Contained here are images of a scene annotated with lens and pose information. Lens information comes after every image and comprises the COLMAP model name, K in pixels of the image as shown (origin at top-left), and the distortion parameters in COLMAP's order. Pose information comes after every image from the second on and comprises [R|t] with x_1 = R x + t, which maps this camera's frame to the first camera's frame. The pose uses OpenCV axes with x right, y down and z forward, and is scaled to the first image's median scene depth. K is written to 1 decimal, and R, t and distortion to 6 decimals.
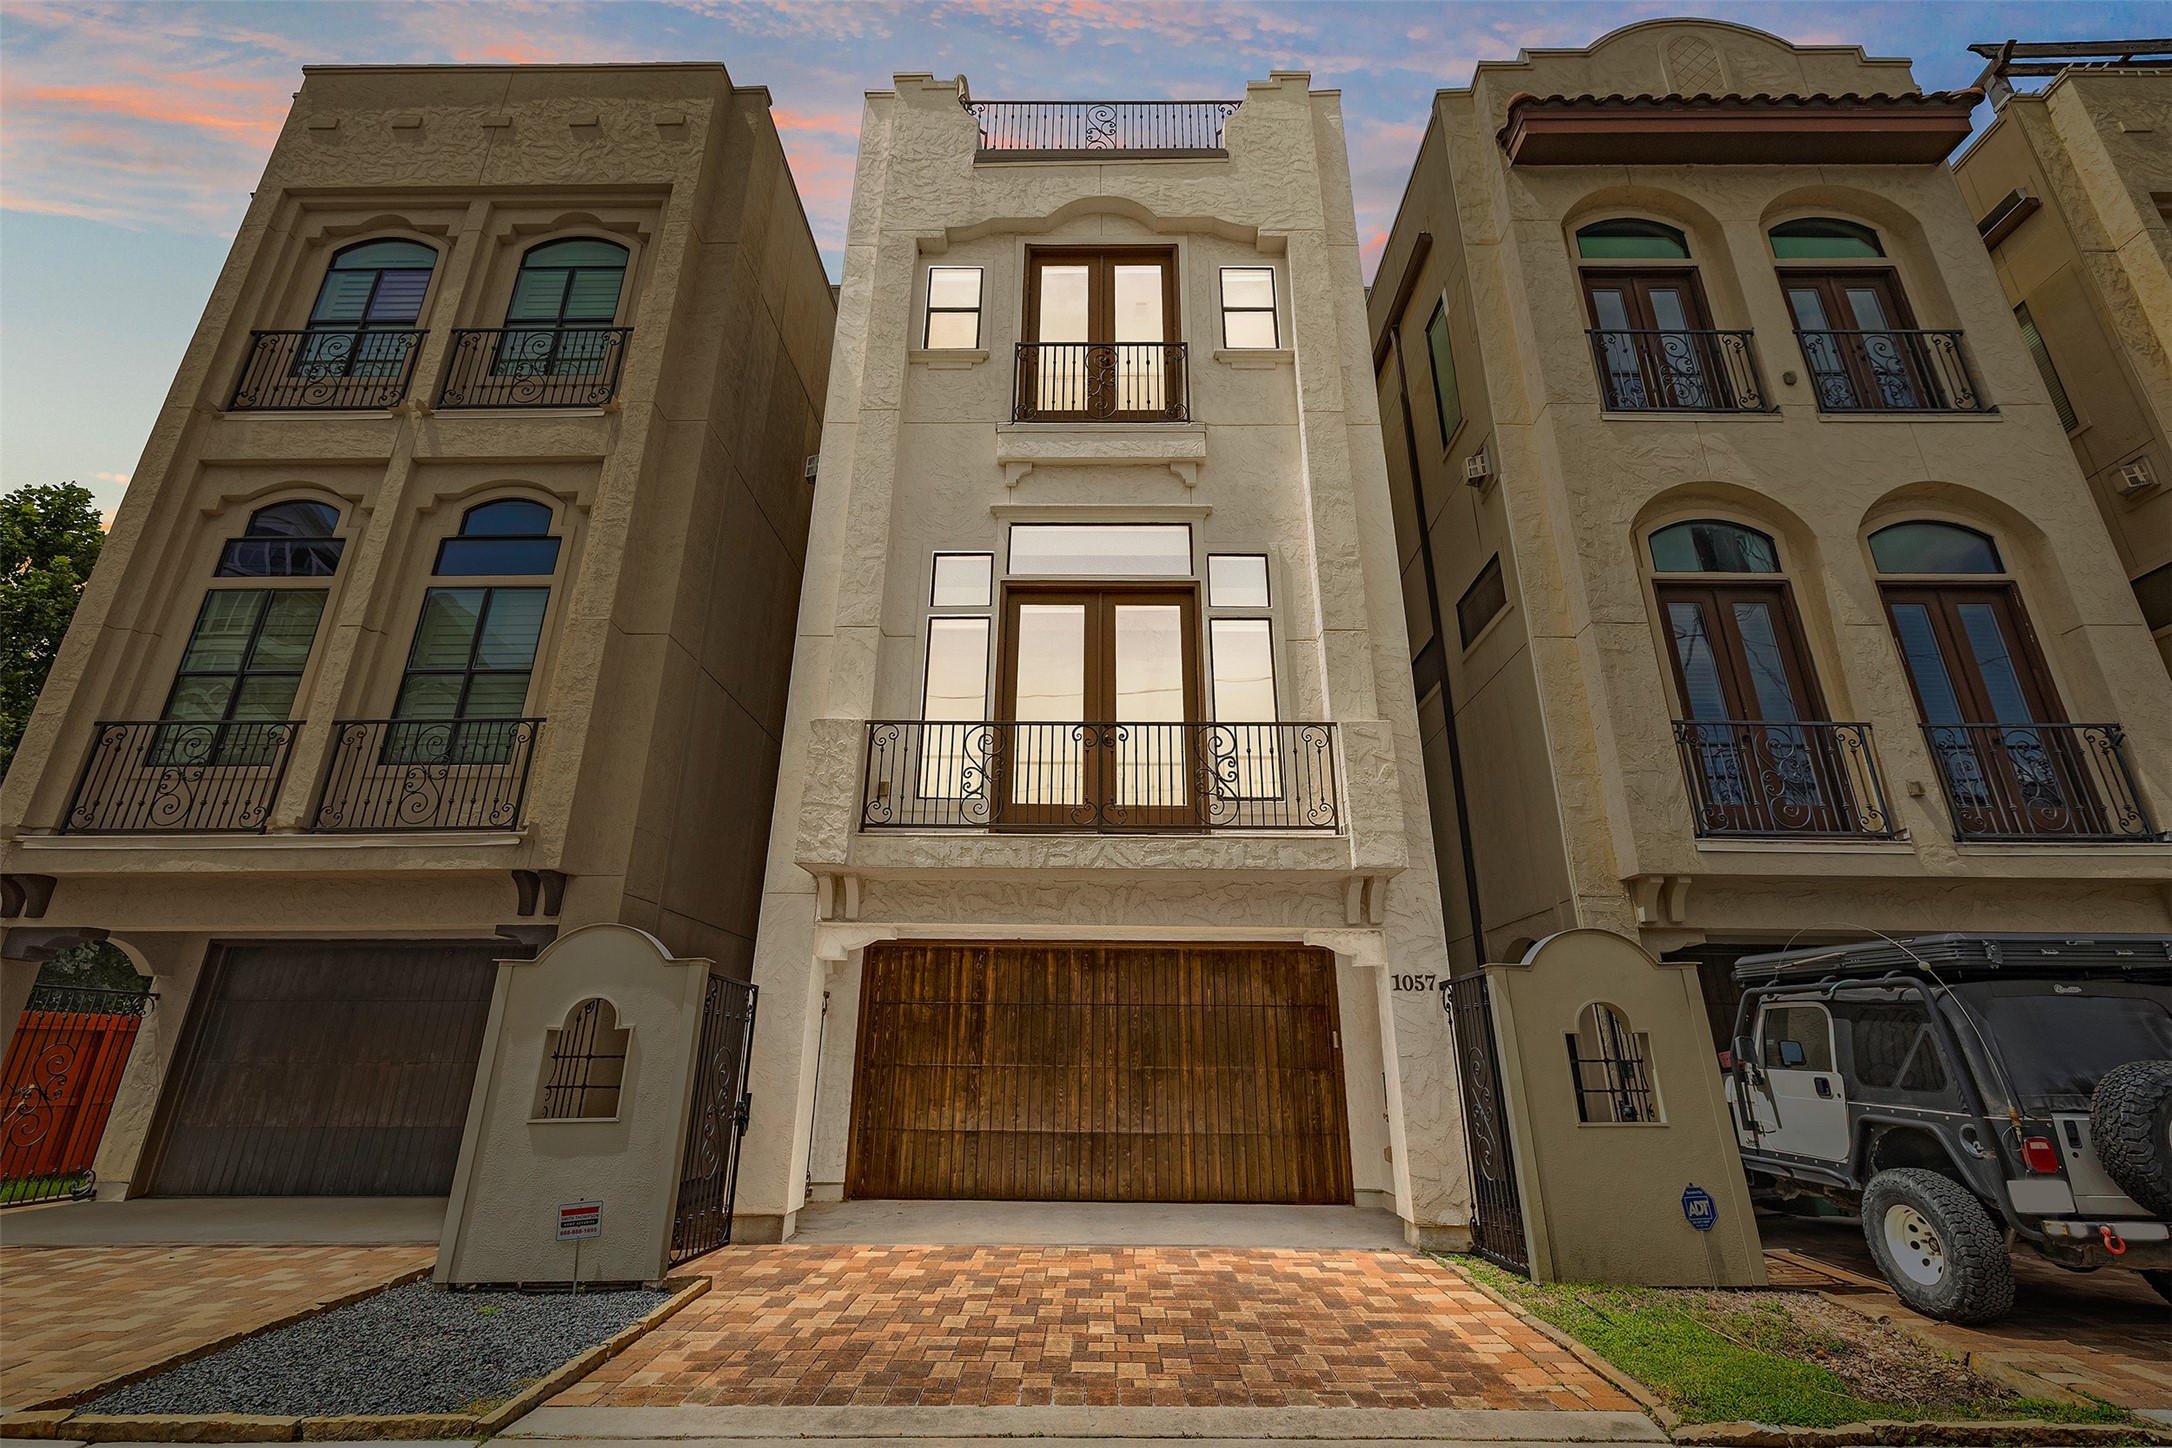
lens RADIAL K [[924.0, 0, 1090.6], [0, 924.0, 721.3], [0, 0, 1]] dist [0.003661, -0.000845]
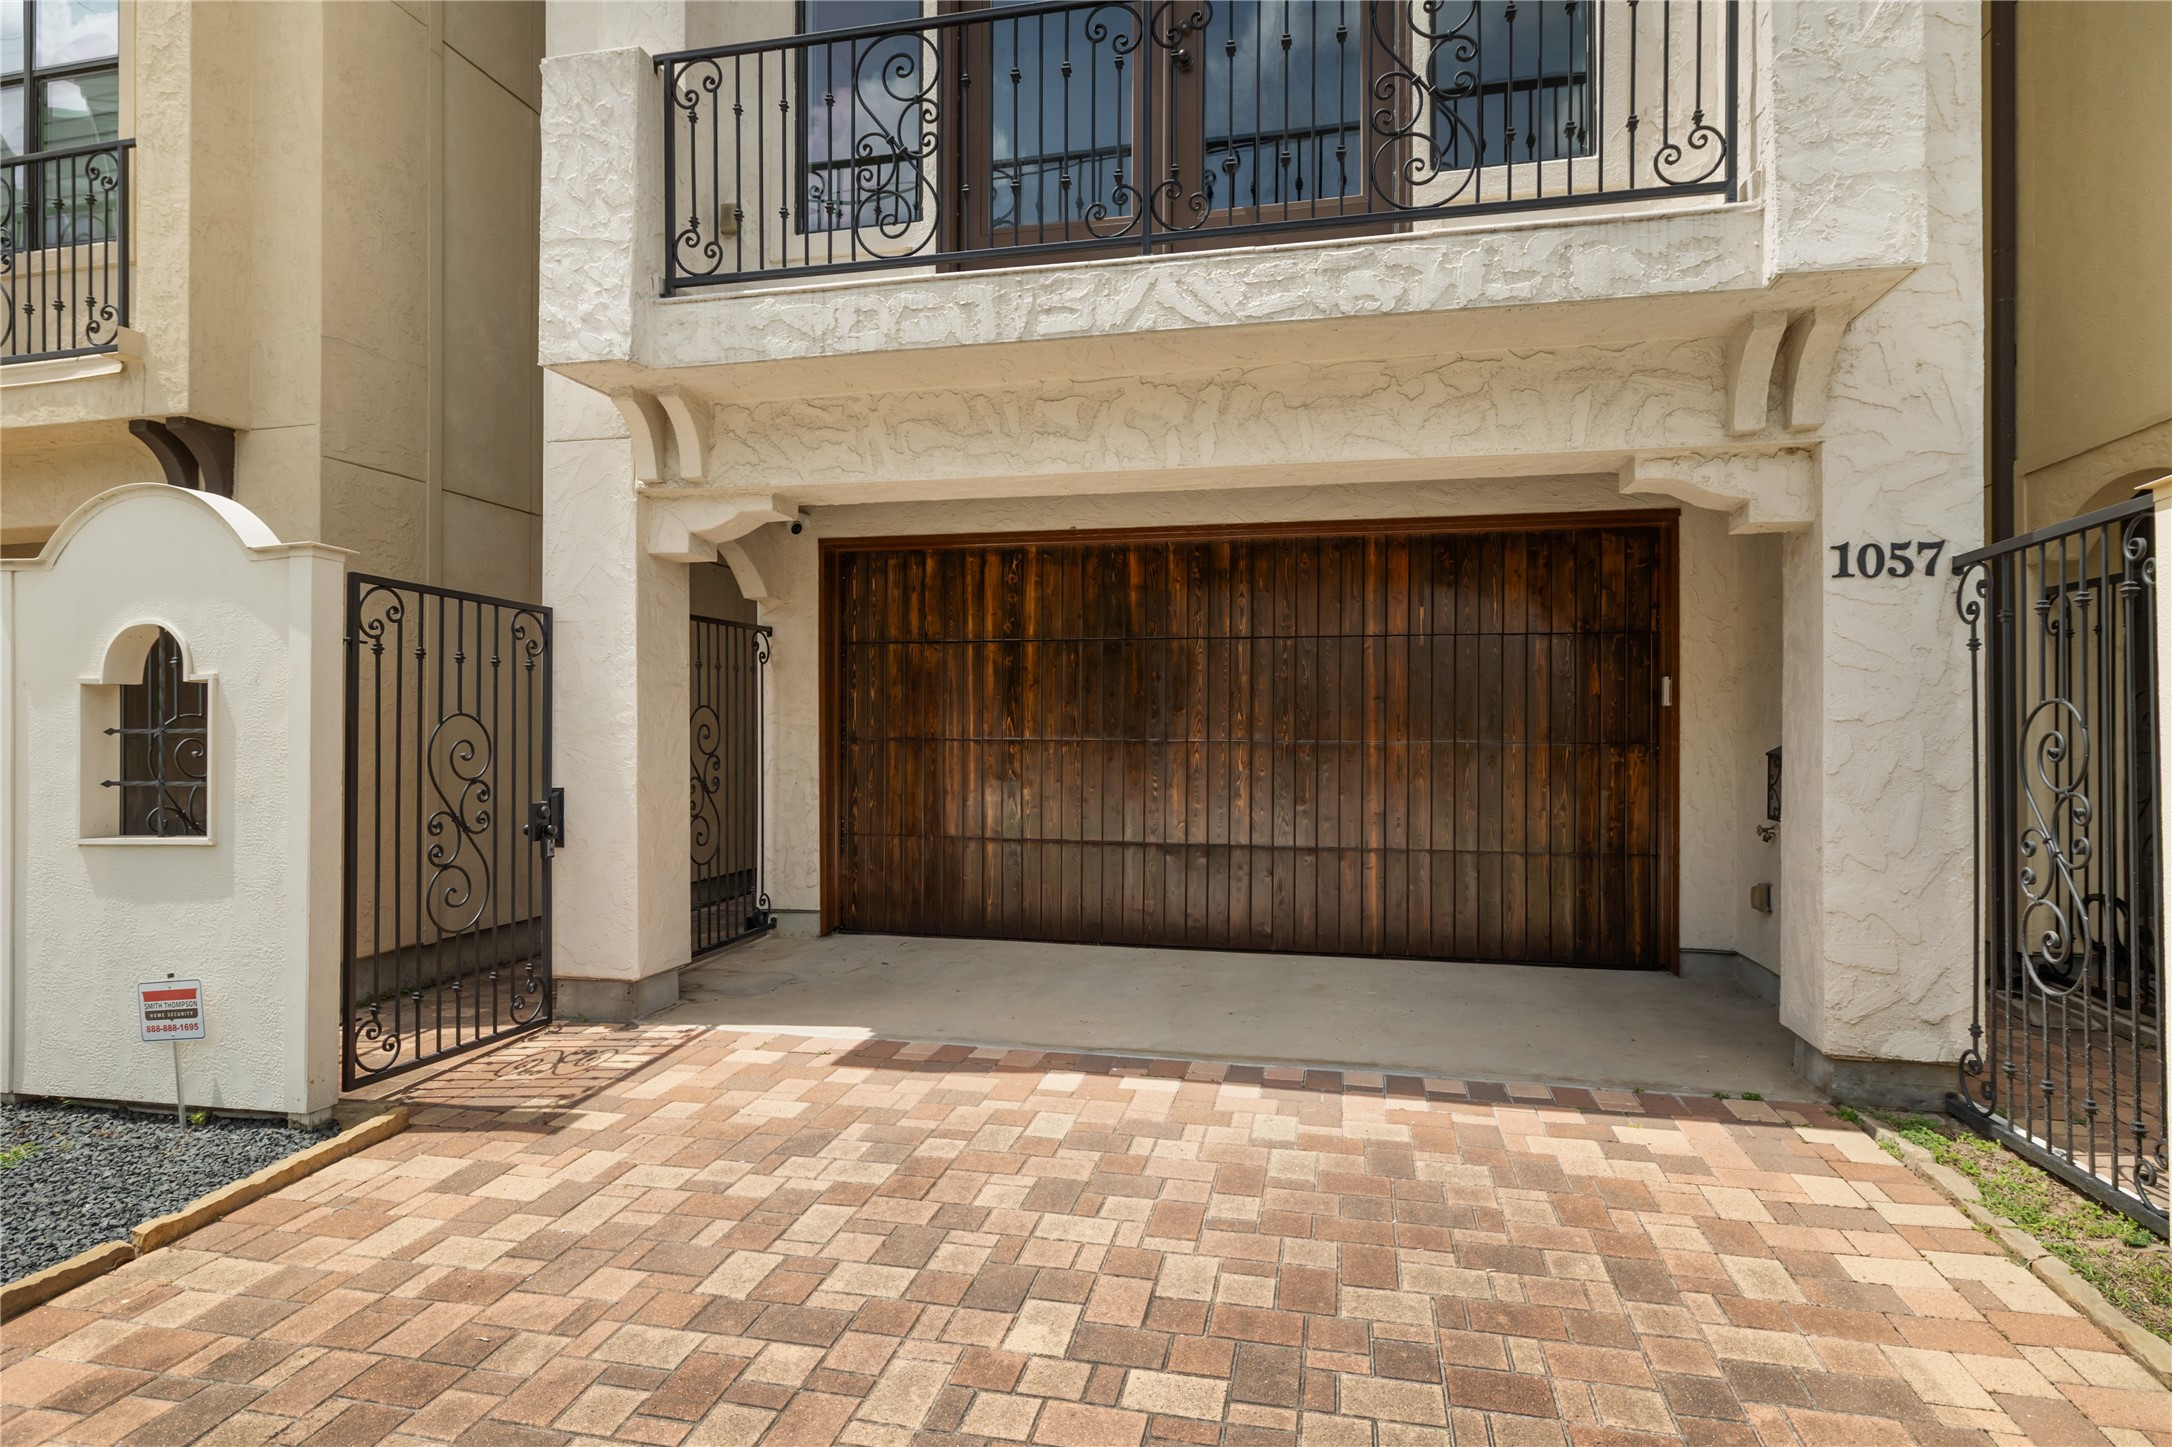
lens RADIAL K [[1154.8, 0, 1080.1], [0, 1154.8, 722.8], [0, 0, 1]] dist [-0.003244, -0.001083]
pose [[0.978535, -0.006021, -0.205994, 0.089702], [0.075791, 0.940035, 0.332552, 0.143481], [0.191640, -0.341026, 0.920313, 0.397568]]
